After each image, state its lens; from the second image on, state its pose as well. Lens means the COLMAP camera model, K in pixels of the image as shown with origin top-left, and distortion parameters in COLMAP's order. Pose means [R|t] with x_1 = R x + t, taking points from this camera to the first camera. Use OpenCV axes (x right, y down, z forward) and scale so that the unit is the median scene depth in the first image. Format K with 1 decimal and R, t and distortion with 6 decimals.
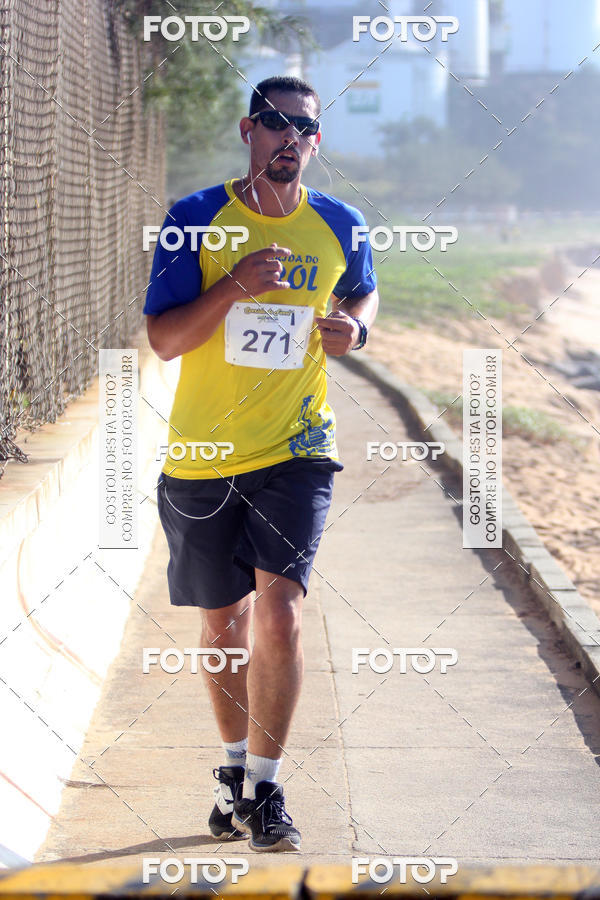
lens RADIAL K [[6541.4, 0, 300.0], [0, 6541.4, 450.0], [0, 0, 1]] dist [-0.126905, -61.861195]
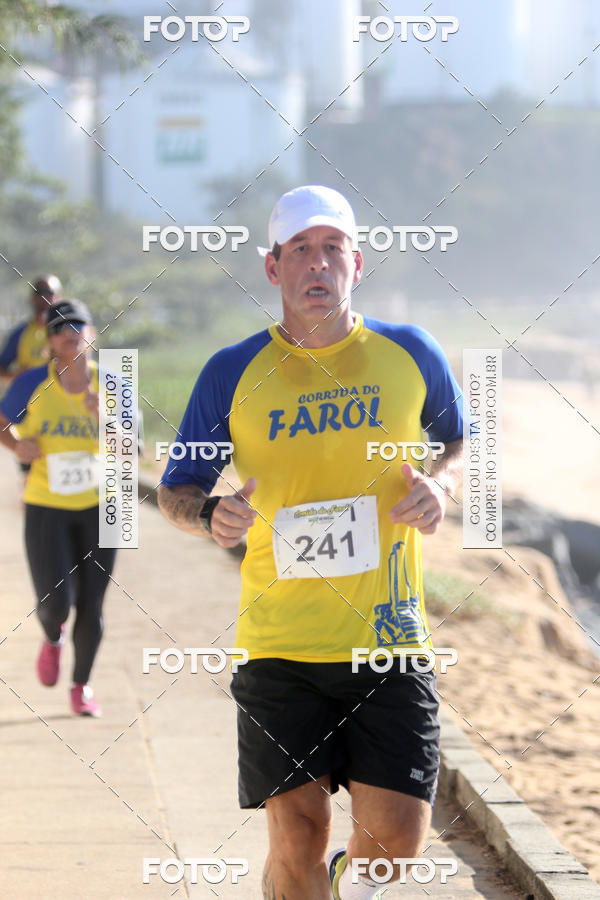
lens RADIAL K [[6541.4, 0, 300.0], [0, 6541.4, 450.0], [0, 0, 1]] dist [-0.126905, -61.861195]
pose [[0.999661, -0.018983, -0.017808, 0.032293], [0.019249, 0.999704, 0.014896, -0.029603], [0.017520, -0.015234, 0.999730, 0.288893]]
